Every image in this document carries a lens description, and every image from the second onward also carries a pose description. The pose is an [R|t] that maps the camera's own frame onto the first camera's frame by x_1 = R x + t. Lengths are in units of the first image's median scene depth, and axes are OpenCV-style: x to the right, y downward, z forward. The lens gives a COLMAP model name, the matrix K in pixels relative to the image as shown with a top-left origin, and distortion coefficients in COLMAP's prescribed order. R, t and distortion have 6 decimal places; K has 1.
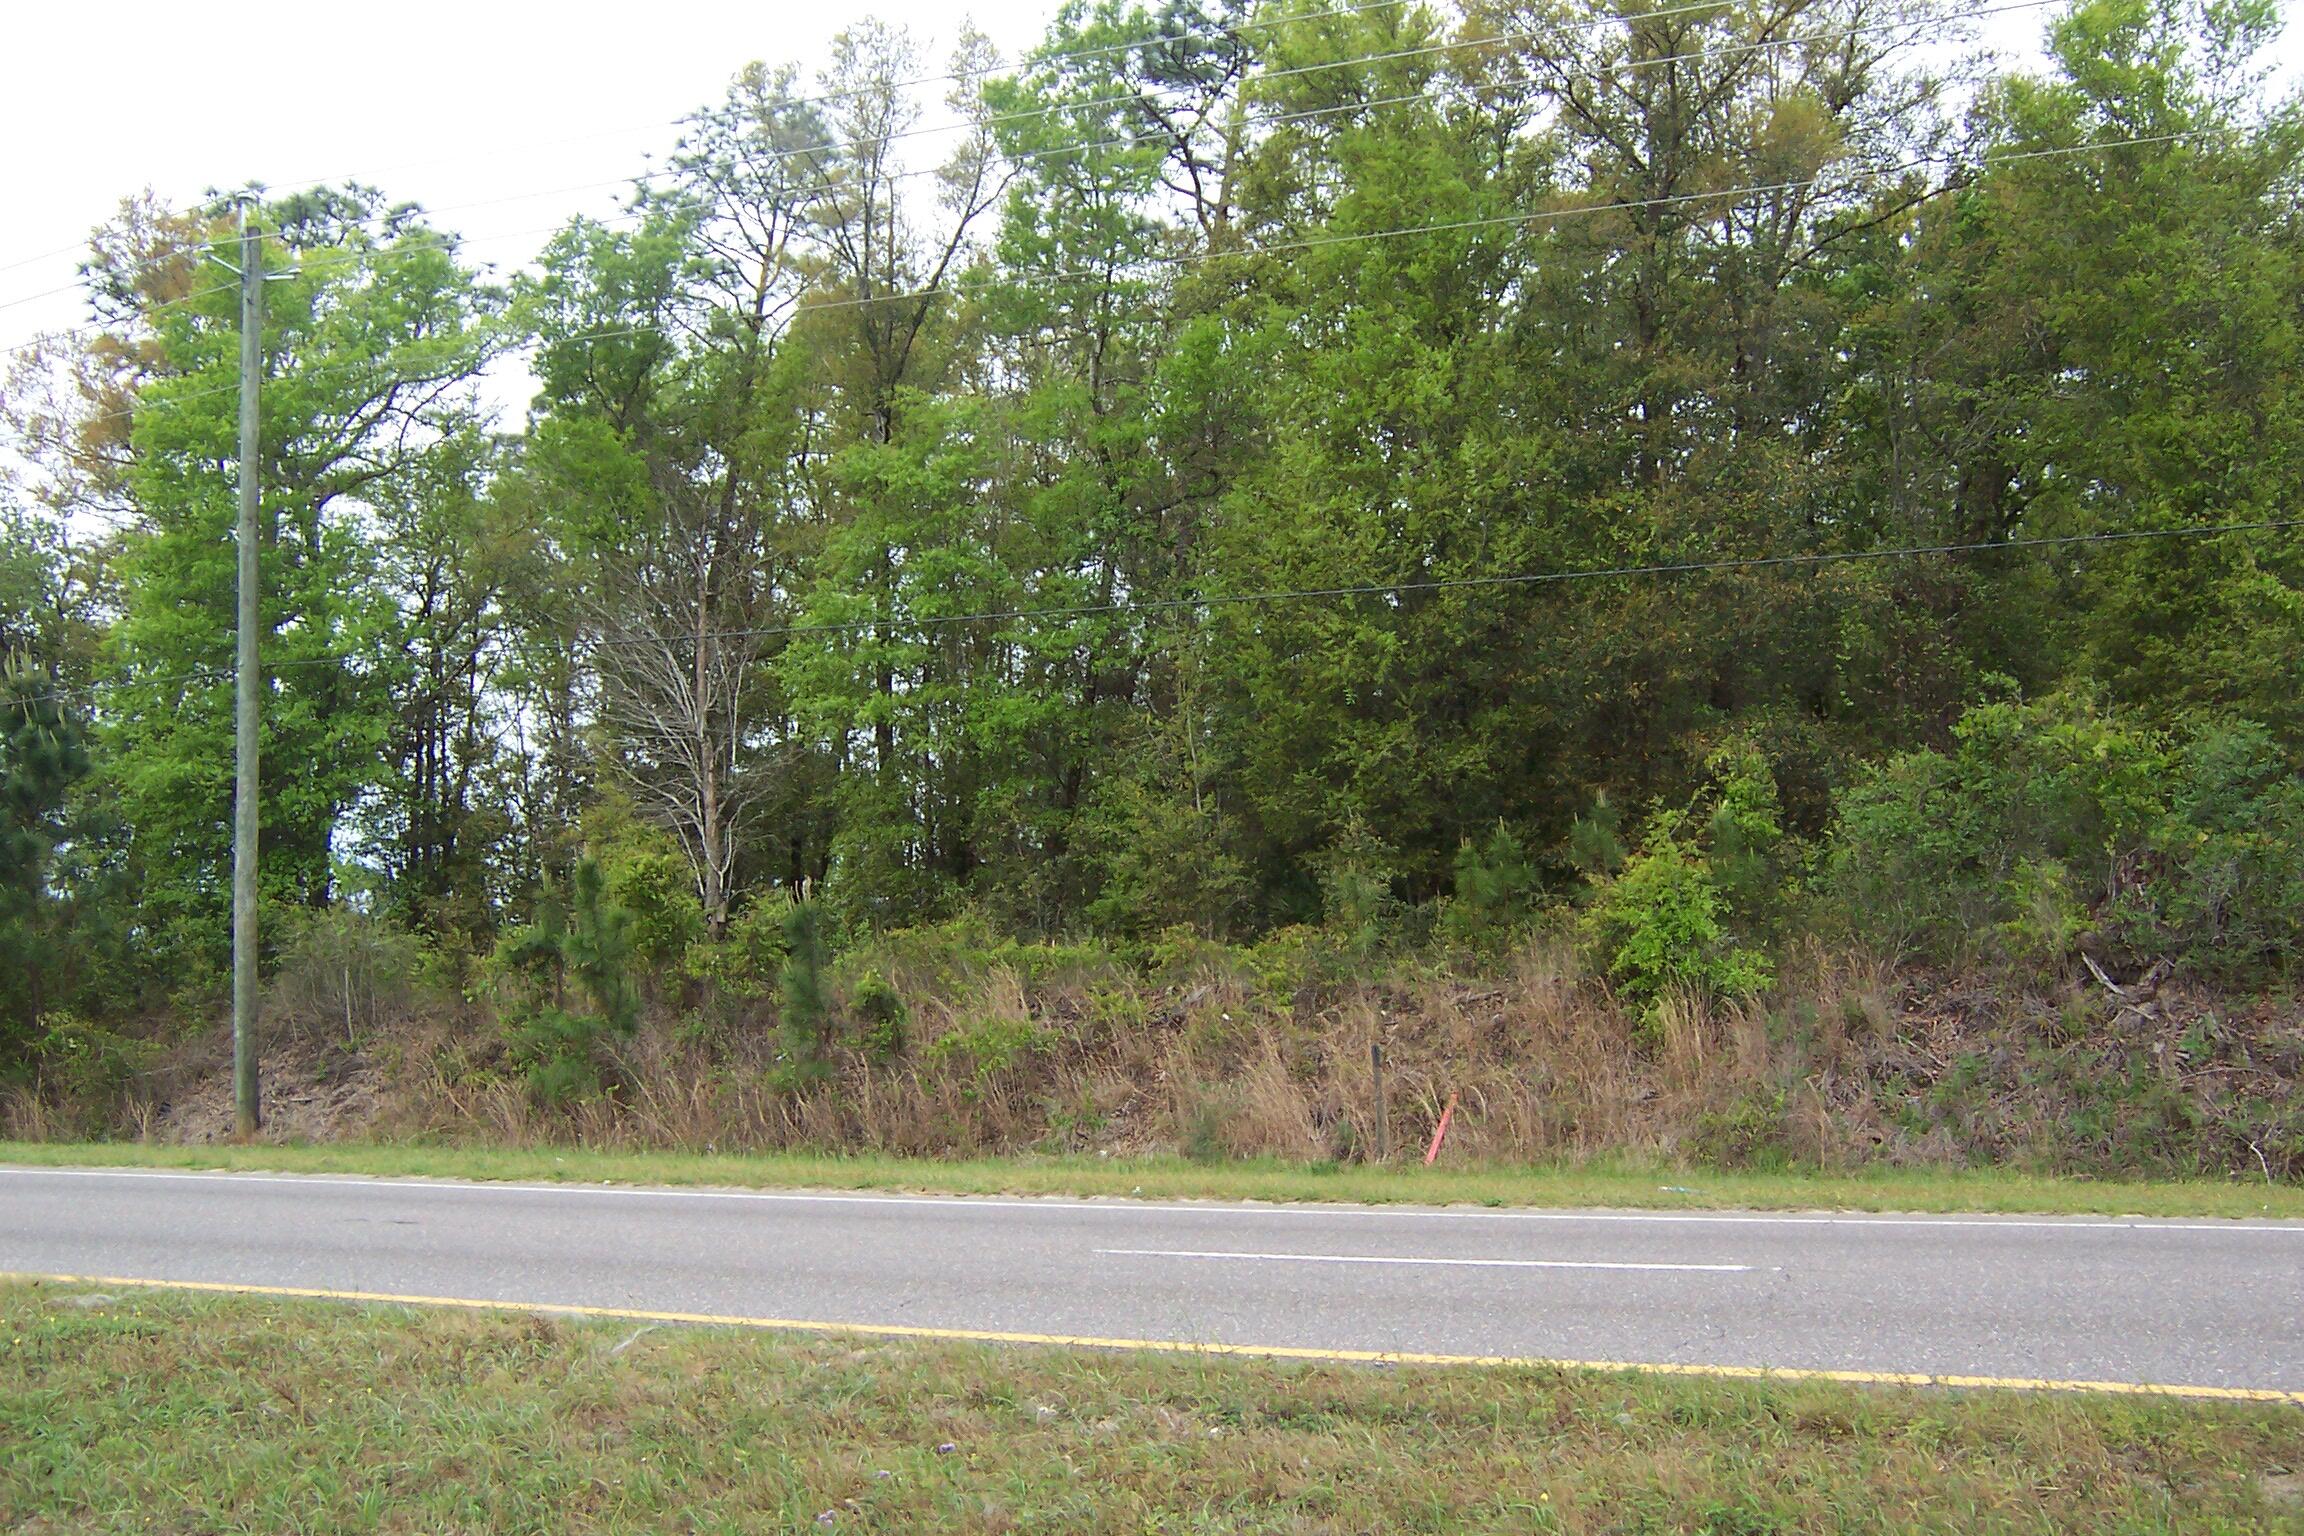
lens RADIAL K [[2264.1, 0, 1148.6], [0, 2264.1, 812.5], [0, 0, 1]] dist [-0.168846, 0.281223]
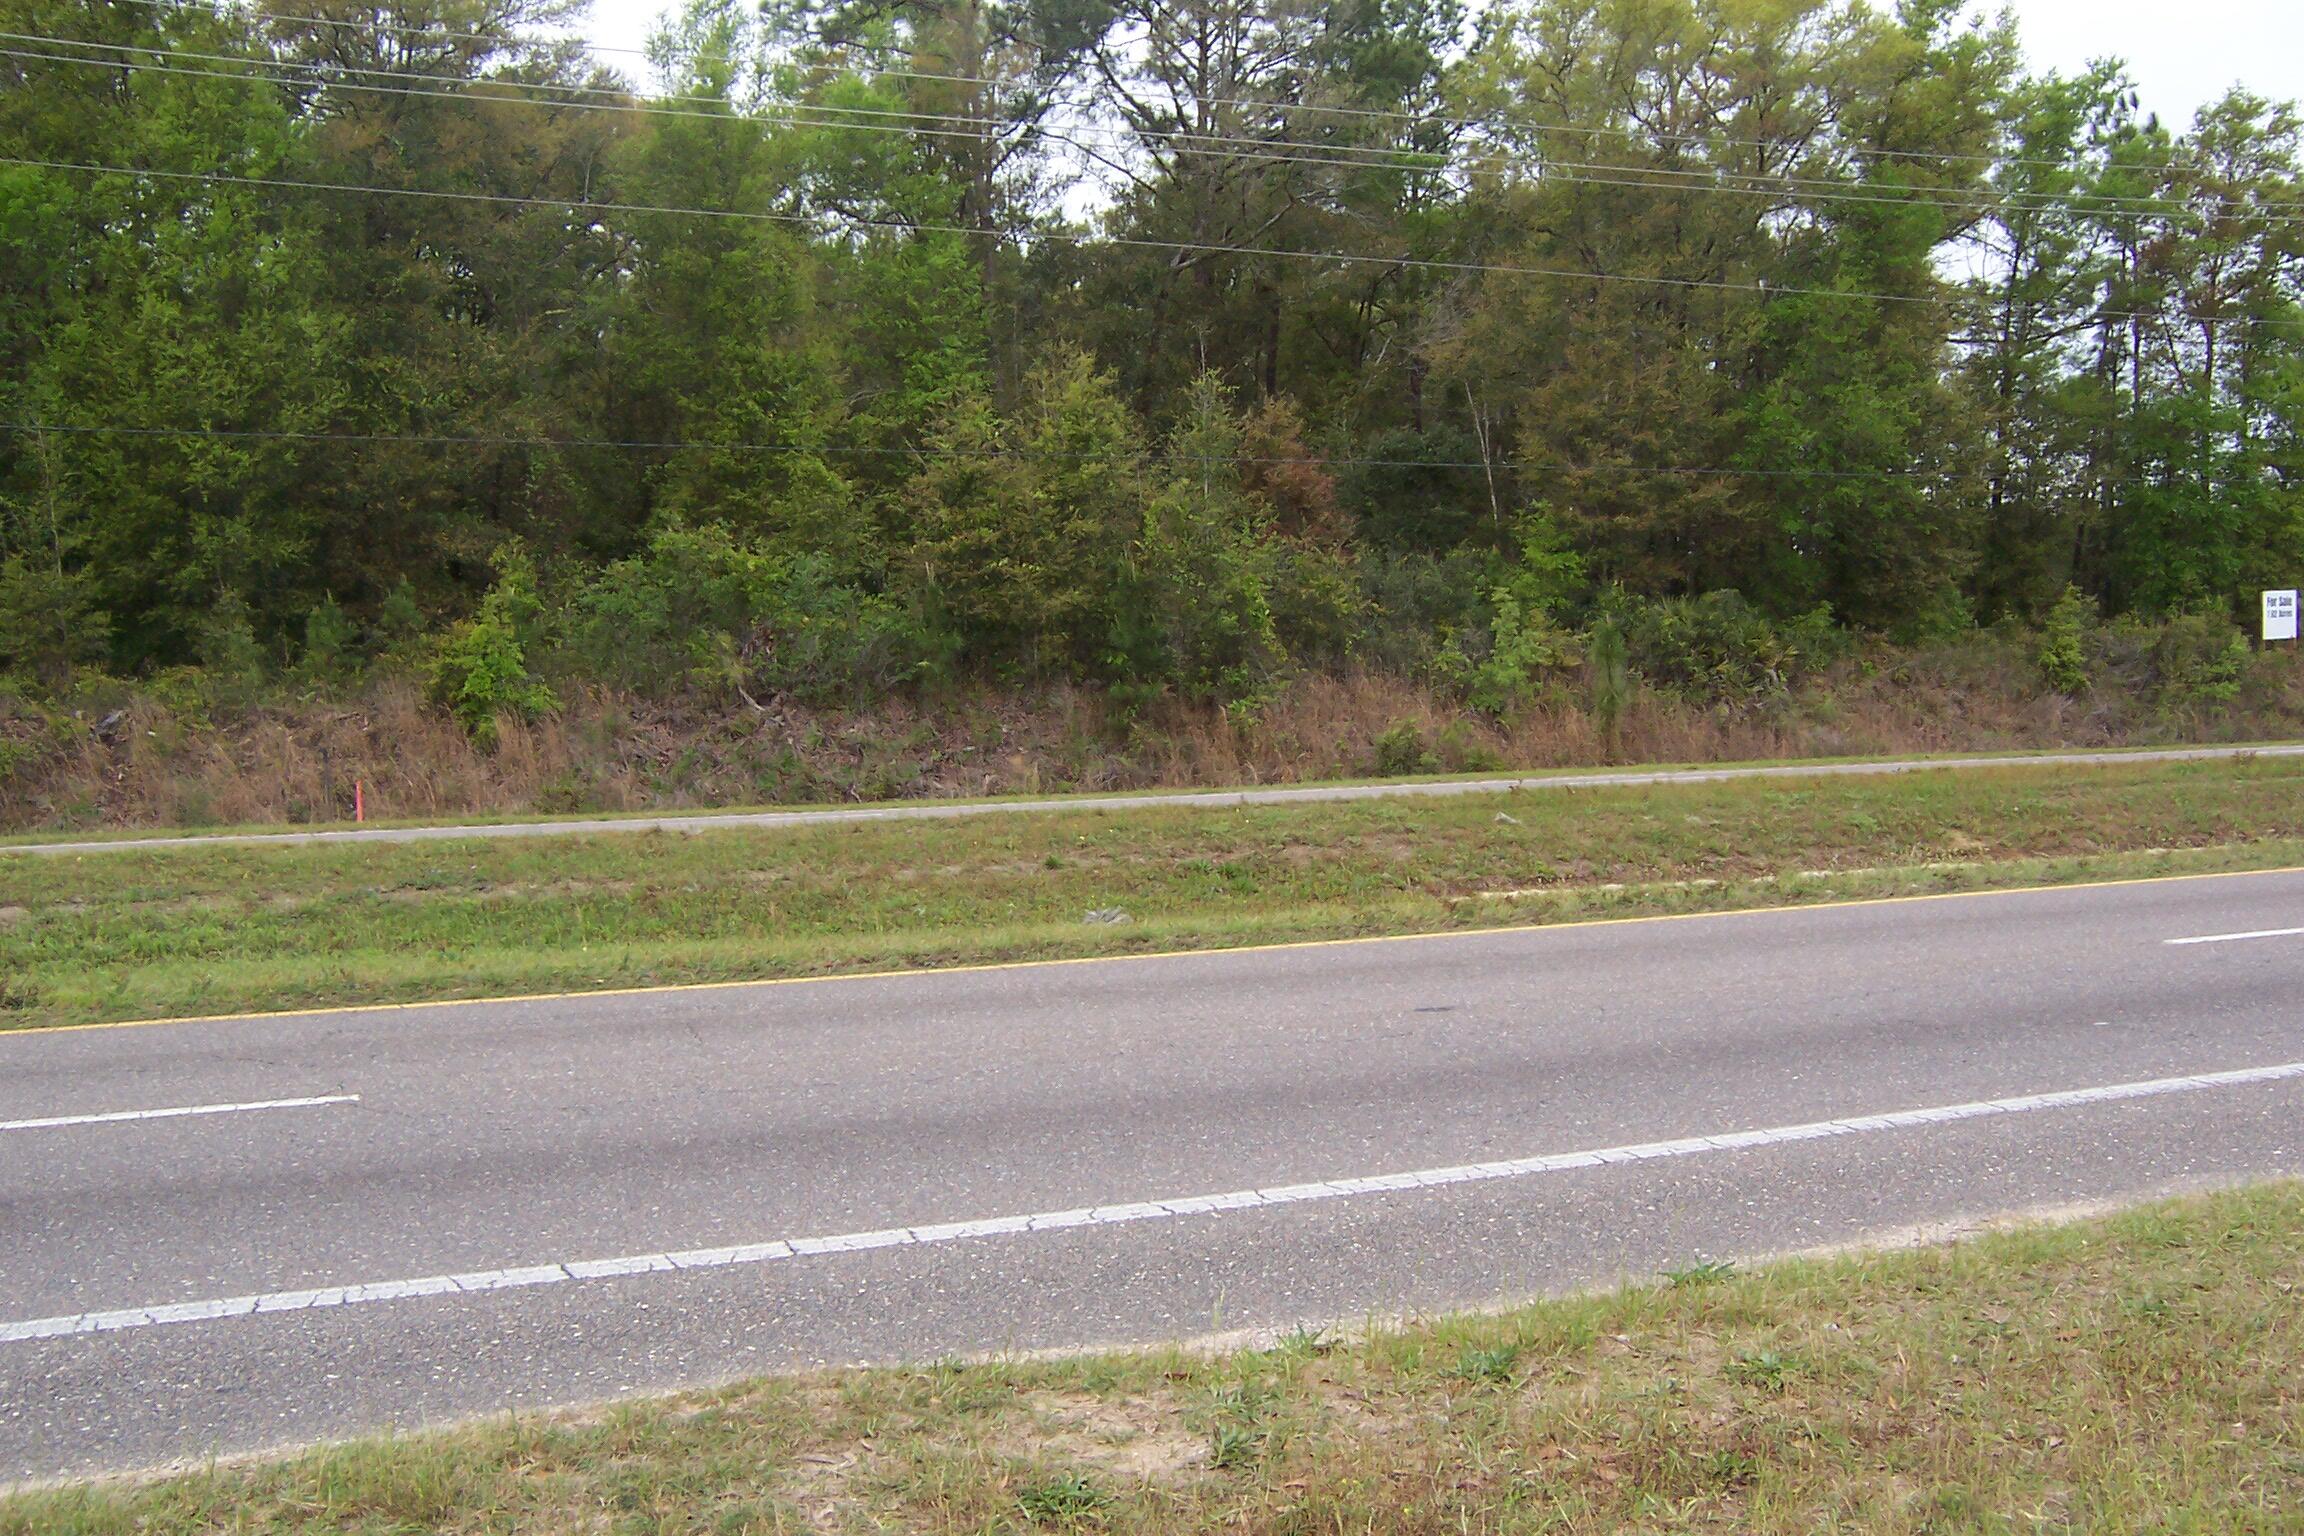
lens RADIAL K [[2279.4, 0, 1168.2], [0, 2279.4, 781.2], [0, 0, 1]] dist [-0.154199, 0.257500]
pose [[0.723036, -0.026628, 0.690297, -0.465560], [-0.040585, 0.995893, 0.080927, -0.015358], [-0.689618, -0.086529, 0.718986, -0.407253]]
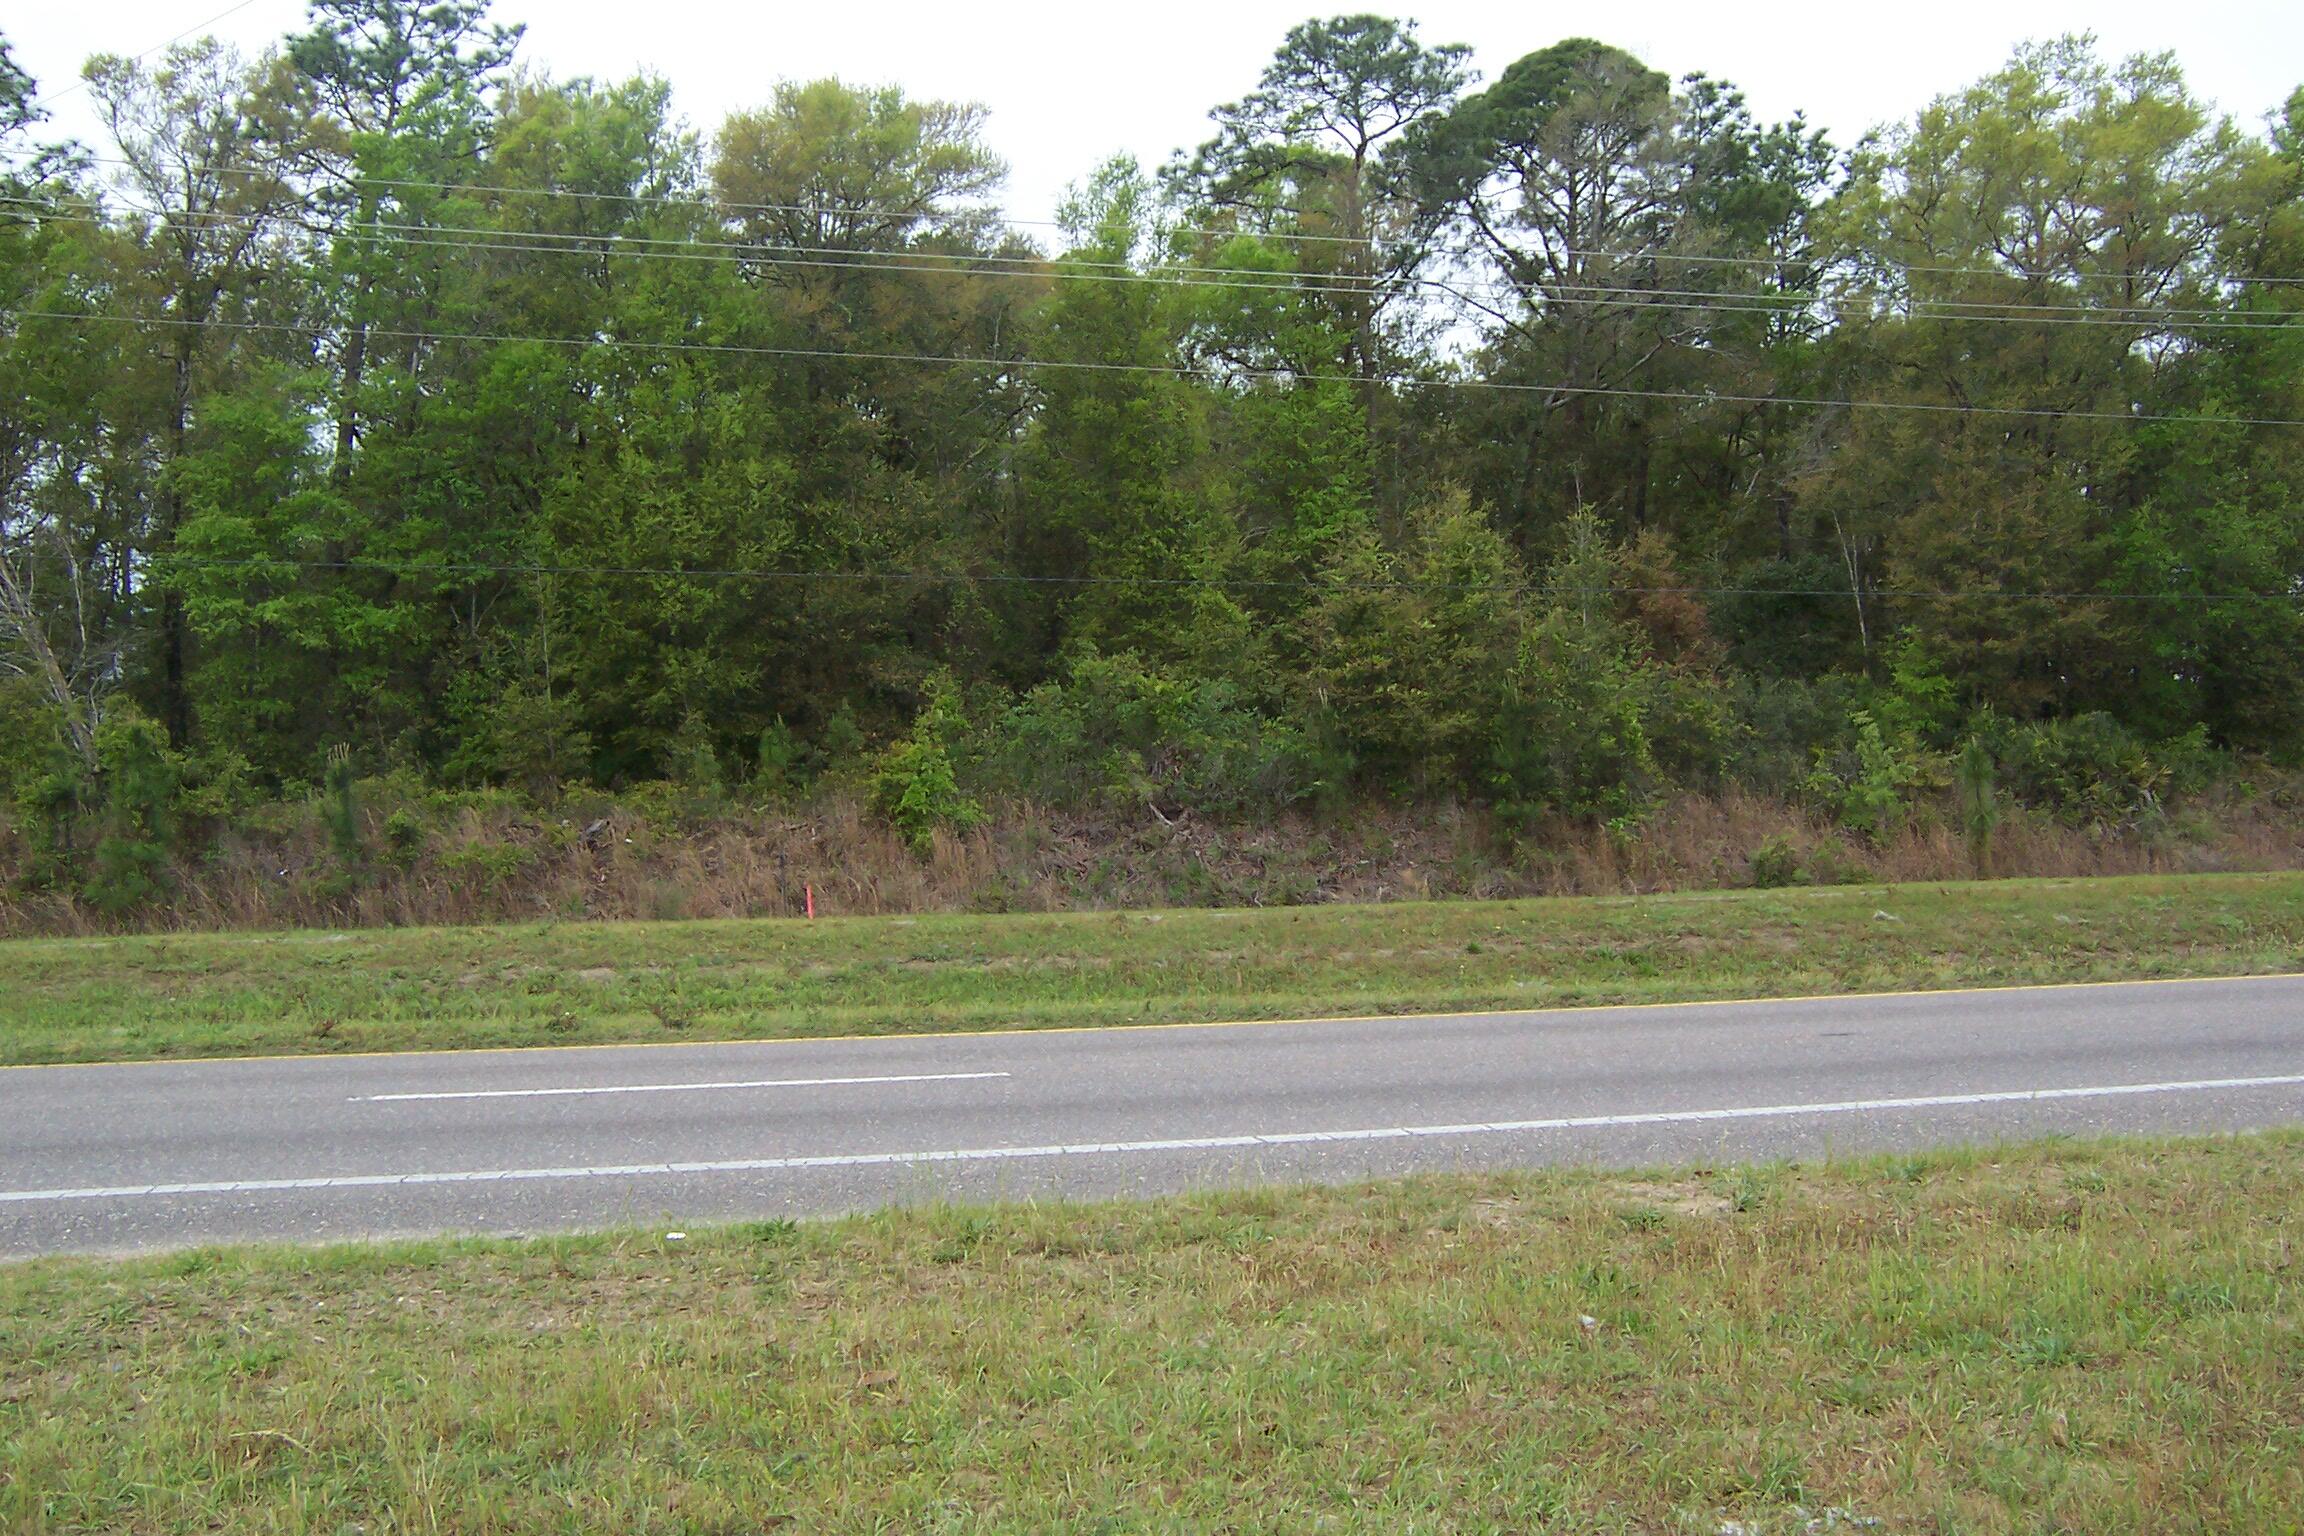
lens RADIAL K [[2279.4, 0, 1168.2], [0, 2279.4, 781.2], [0, 0, 1]] dist [-0.154199, 0.257500]
pose [[0.820976, 0.014131, 0.570787, -0.551123], [-0.037775, 0.998848, 0.029604, -0.008619], [-0.569711, -0.045866, 0.820564, -0.467975]]
